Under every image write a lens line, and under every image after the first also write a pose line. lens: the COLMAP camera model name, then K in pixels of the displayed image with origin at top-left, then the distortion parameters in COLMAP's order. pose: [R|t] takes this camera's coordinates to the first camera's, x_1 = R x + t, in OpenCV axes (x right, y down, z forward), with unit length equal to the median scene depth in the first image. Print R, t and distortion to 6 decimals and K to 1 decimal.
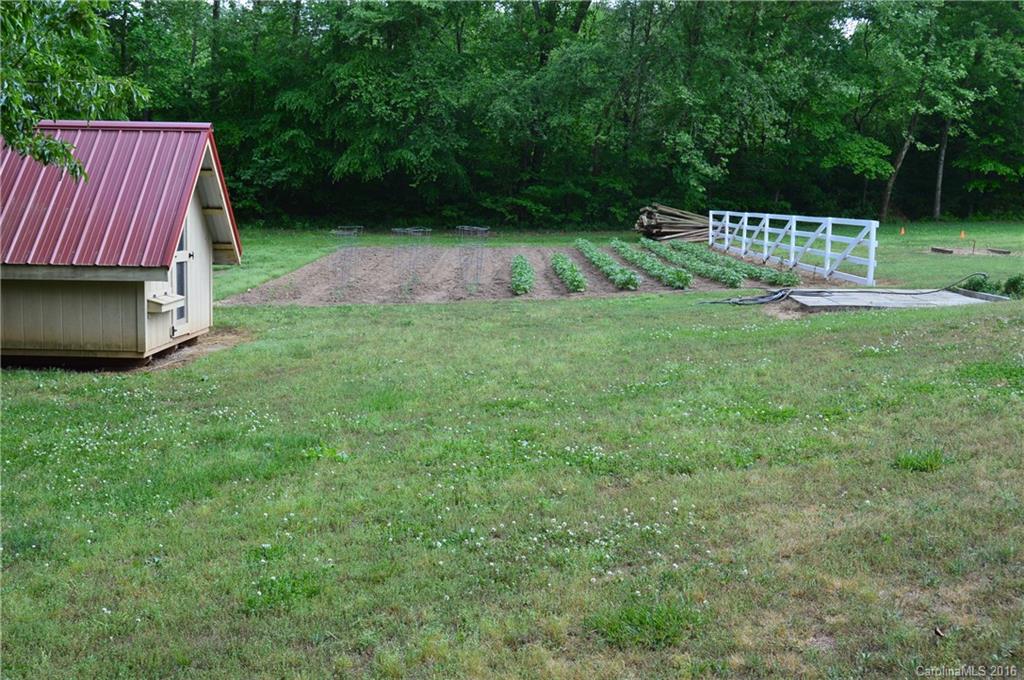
lens RADIAL K [[1100.8, 0, 512.0], [0, 1100.8, 340.0], [0, 0, 1]] dist [-0.068600, 0.023686]
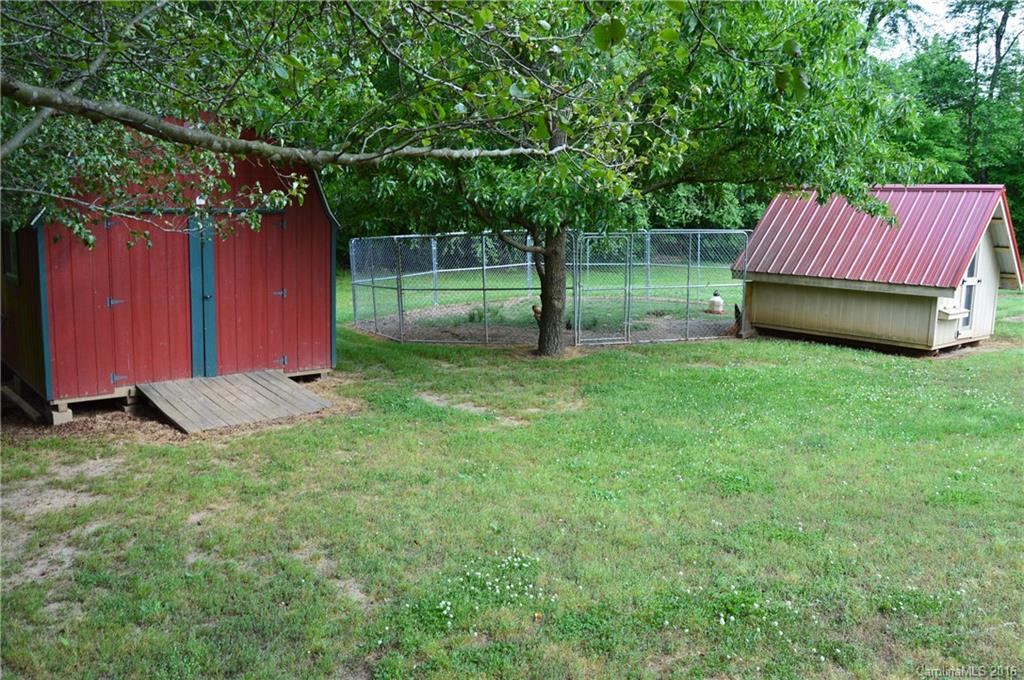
lens RADIAL K [[823.9, 0, 512.0], [0, 823.9, 340.0], [0, 0, 1]] dist [-0.103286, 0.054247]
pose [[0.650365, 0.105286, -0.752290, 0.092738], [-0.101967, 0.993485, 0.050890, 0.005322], [0.752747, 0.043611, 0.656864, -0.103274]]
